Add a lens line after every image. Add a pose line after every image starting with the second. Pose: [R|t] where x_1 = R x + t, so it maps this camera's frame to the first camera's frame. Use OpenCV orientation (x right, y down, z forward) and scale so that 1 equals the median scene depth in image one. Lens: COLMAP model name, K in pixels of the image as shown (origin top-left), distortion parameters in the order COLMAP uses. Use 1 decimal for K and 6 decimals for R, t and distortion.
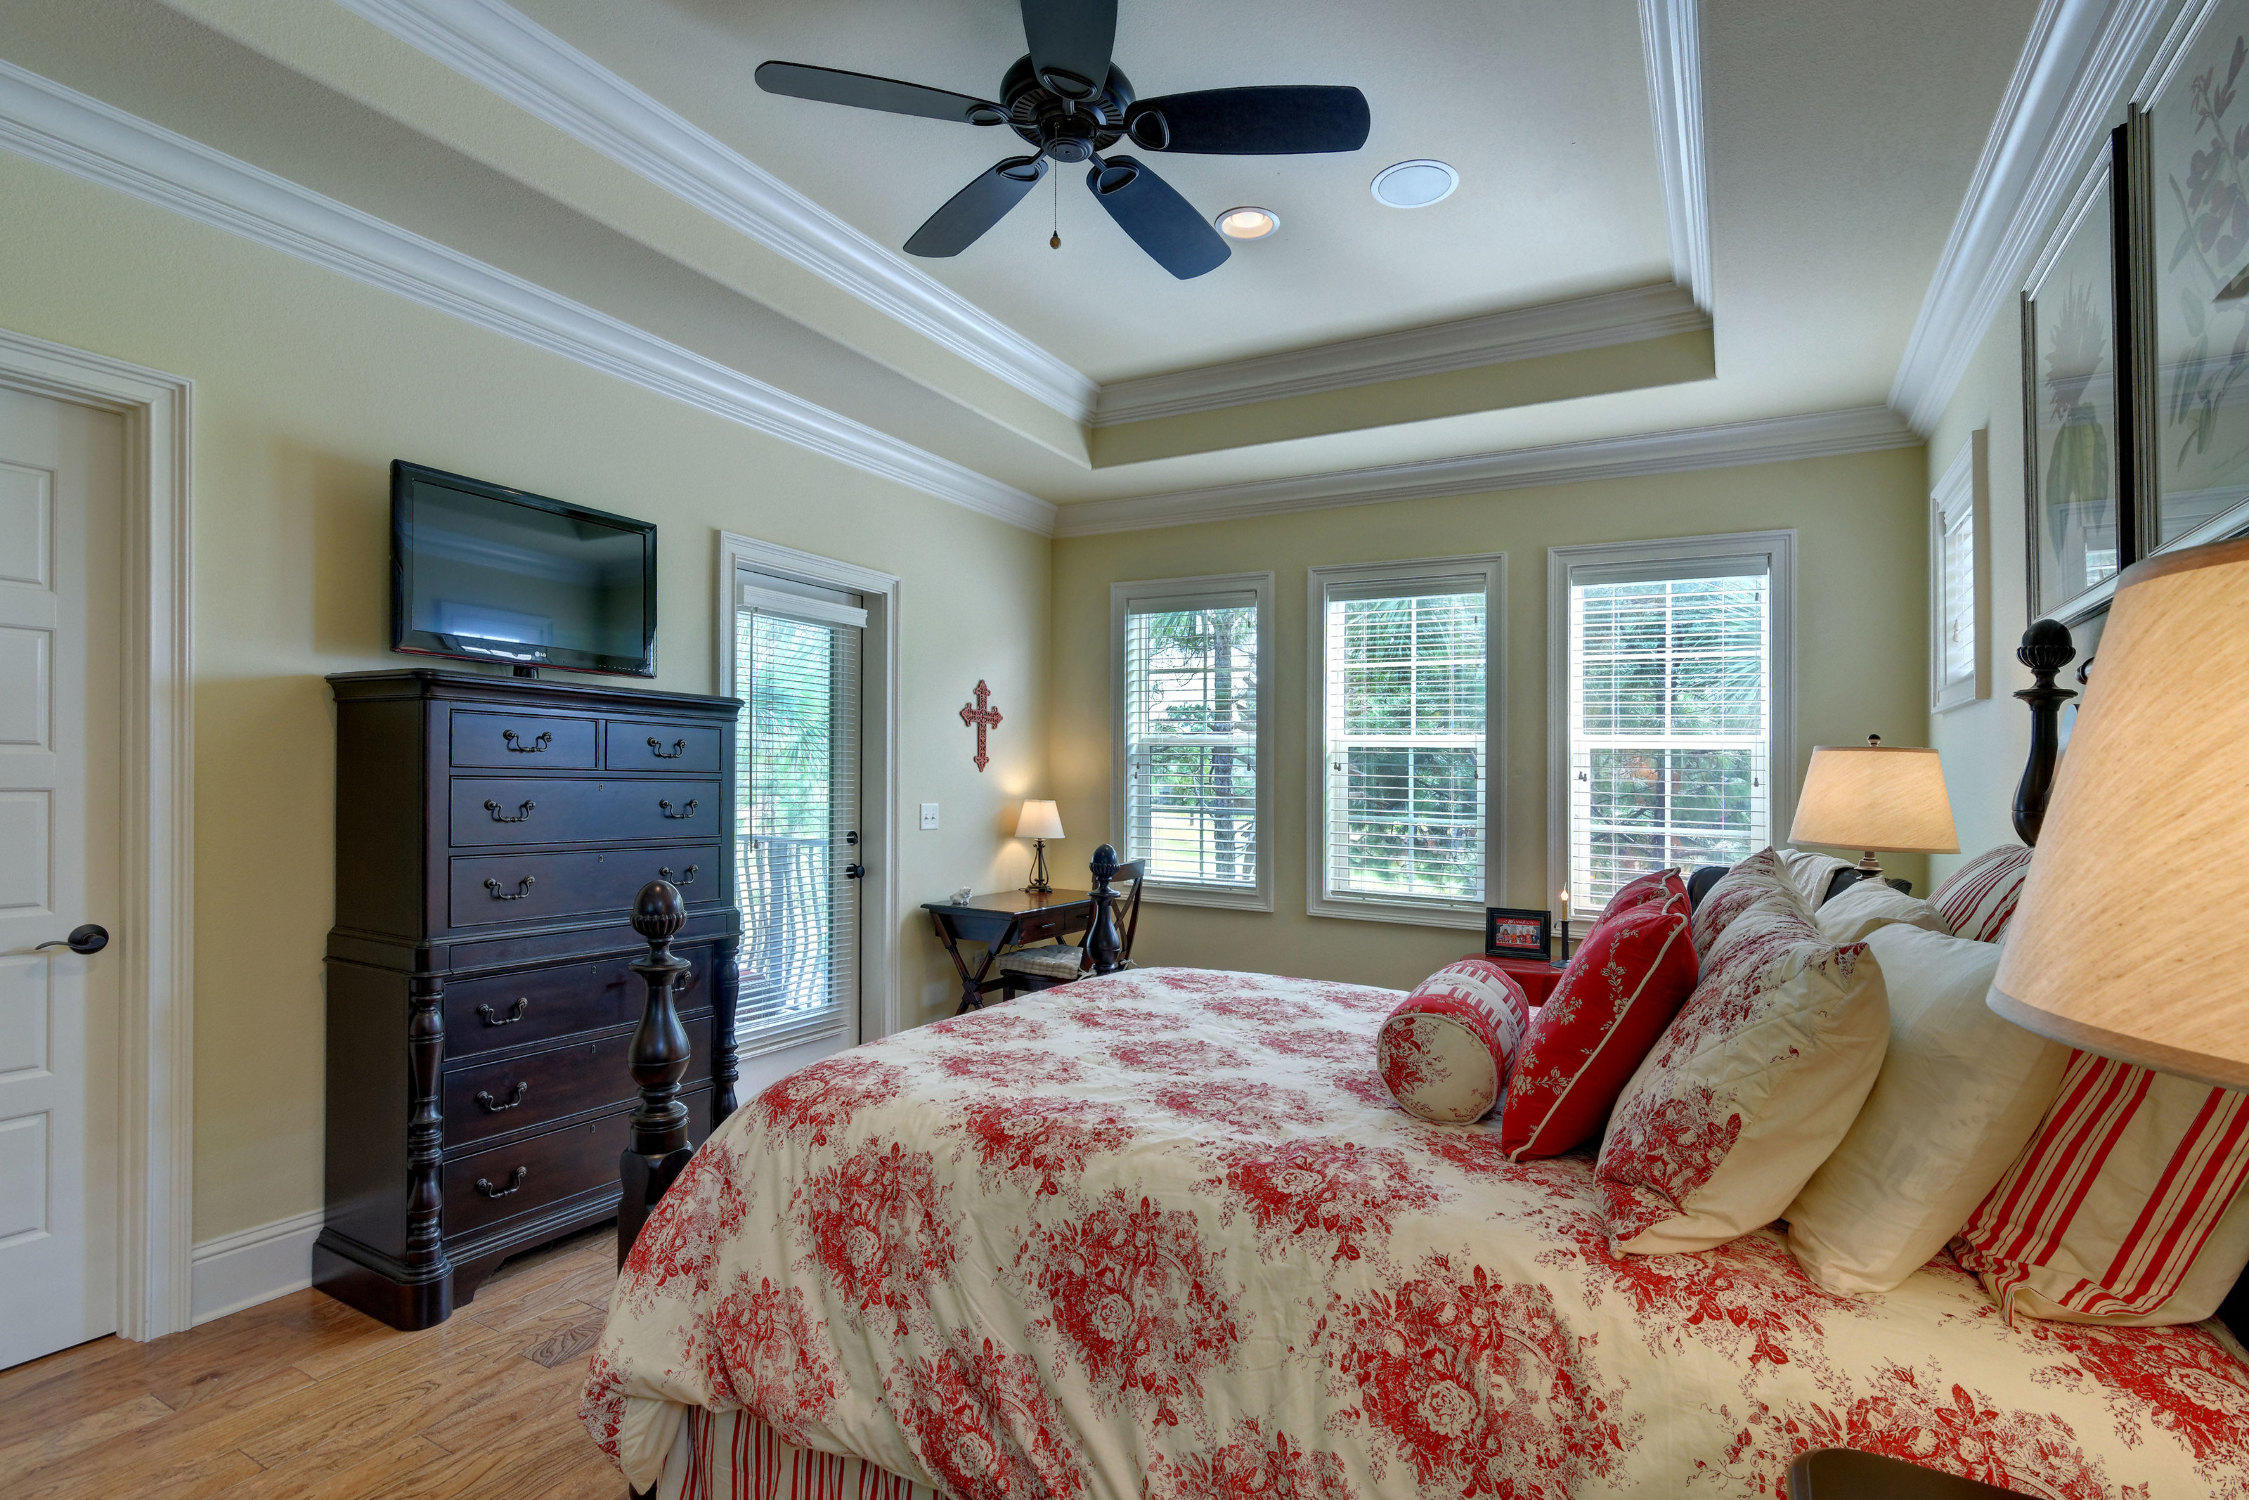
lens RADIAL K [[1091.3, 0, 1110.9], [0, 1091.3, 764.1], [0, 0, 1]] dist [0.000813, 0.000257]
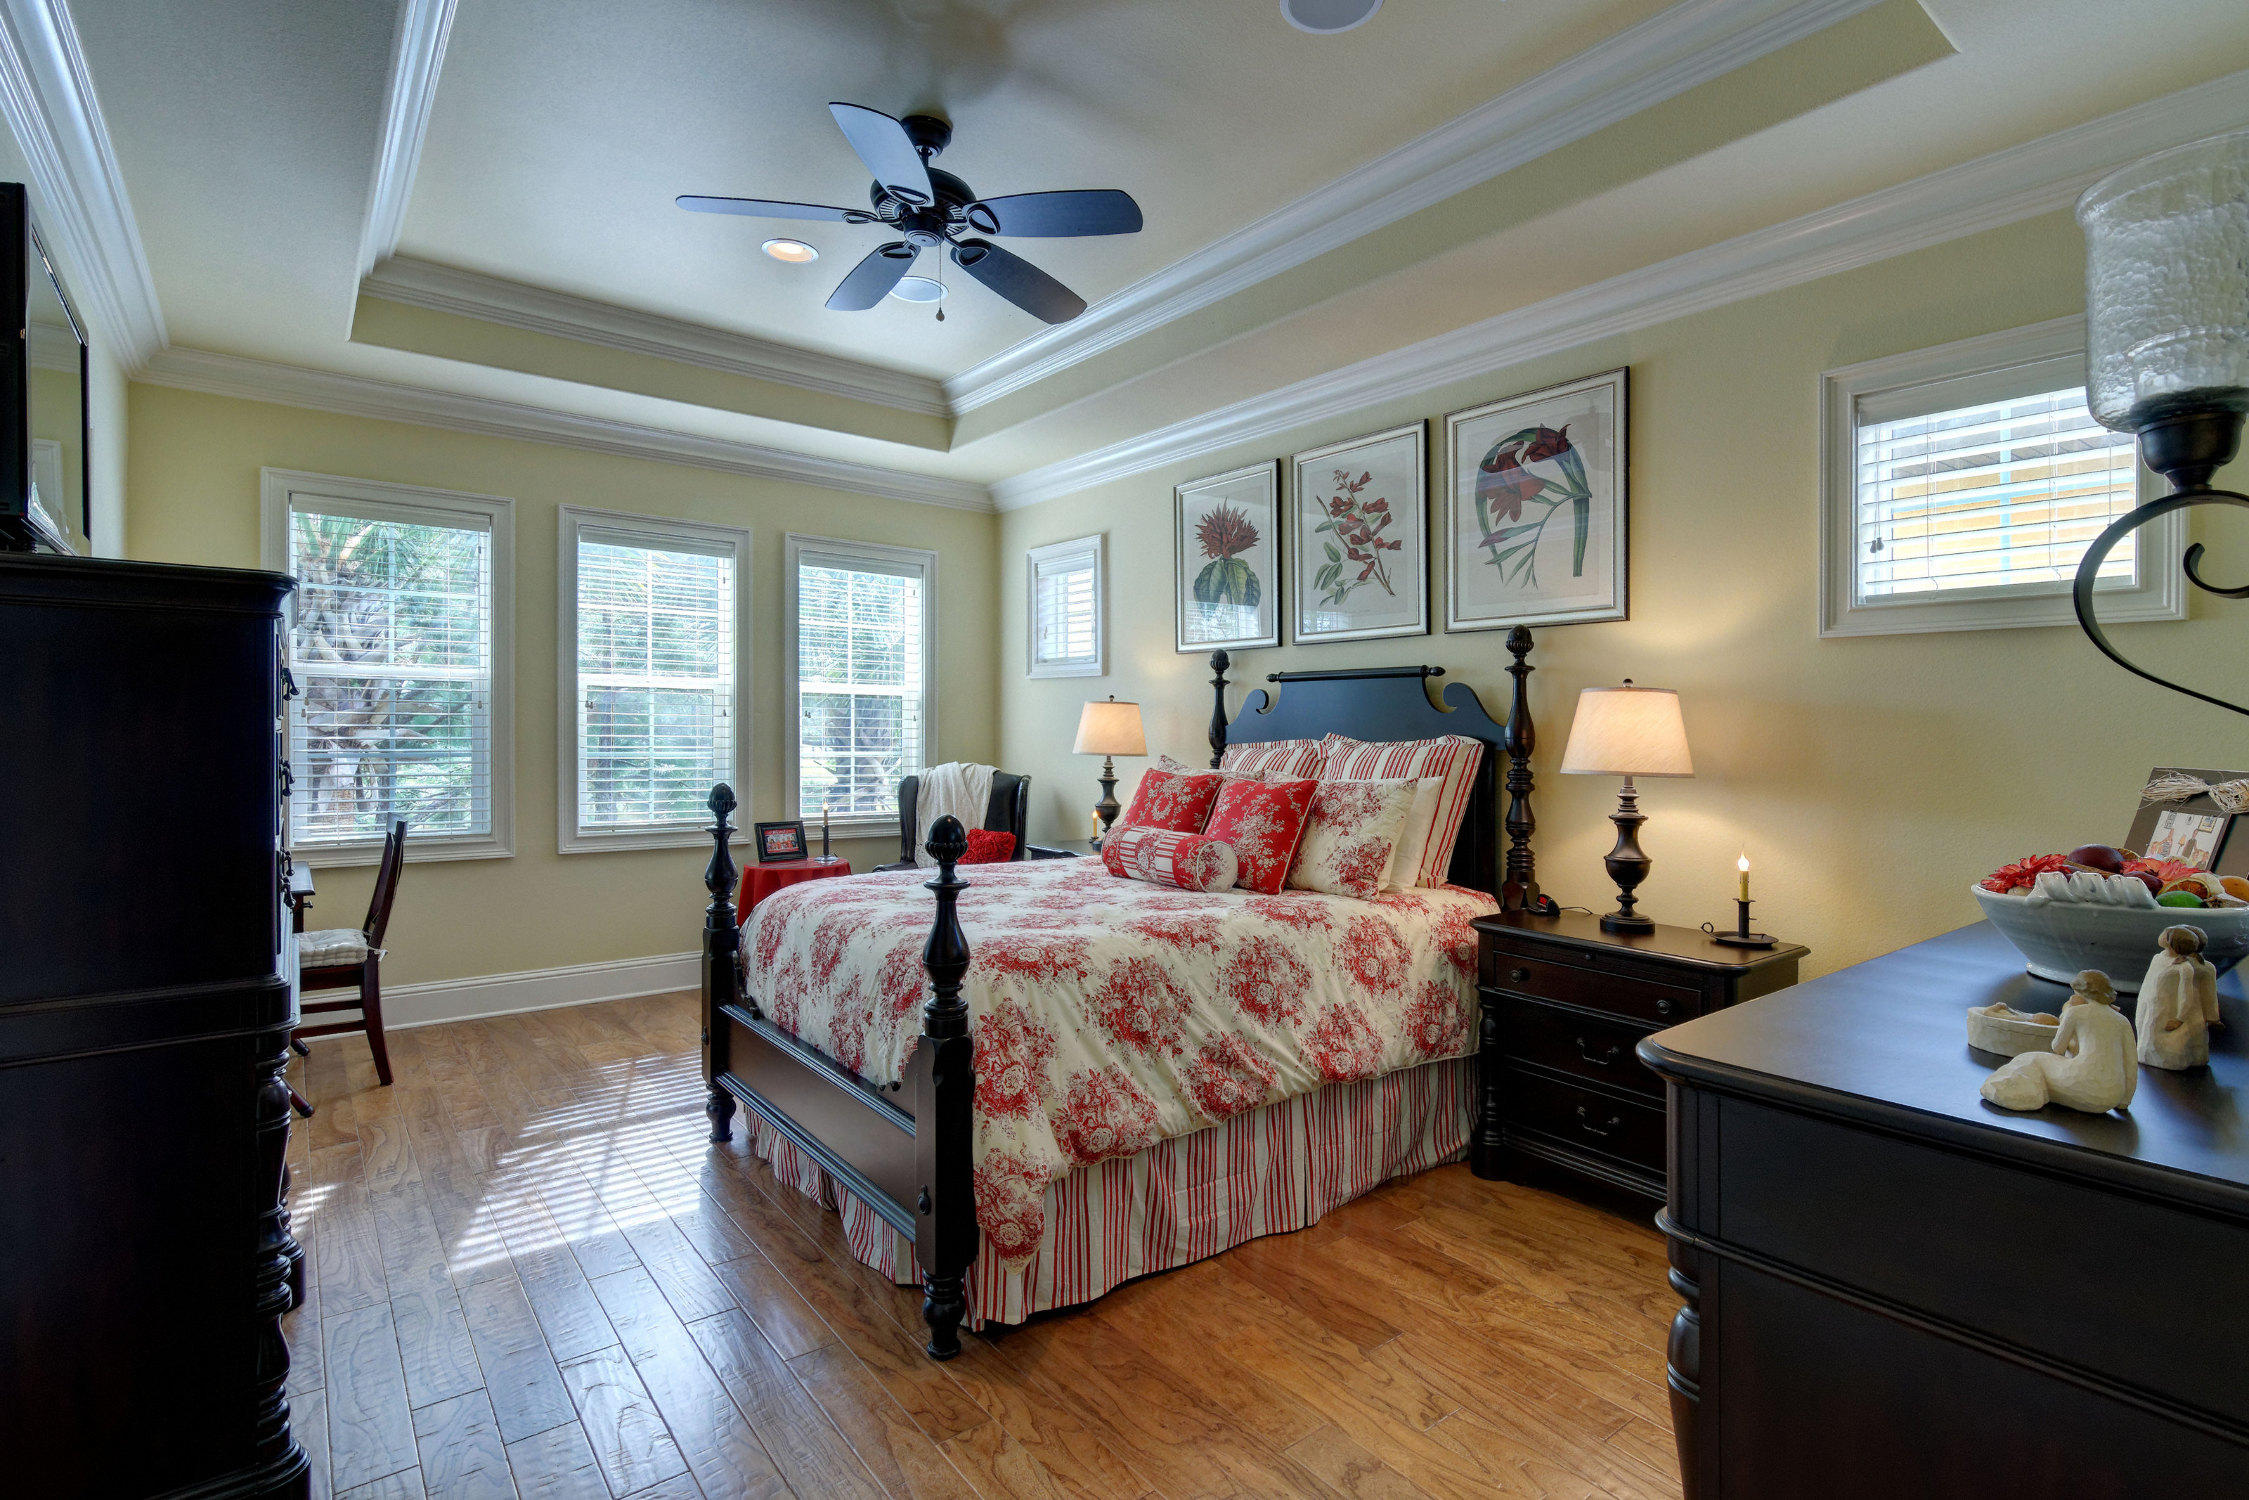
lens RADIAL K [[1088.6, 0, 1171.2], [0, 1088.6, 690.1], [0, 0, 1]] dist [0.002073, 0.000377]
pose [[0.353191, 0.017508, 0.935387, -1.326971], [-0.016612, 0.999785, -0.012440, -0.018775], [-0.935404, -0.011145, 0.353406, 0.307696]]
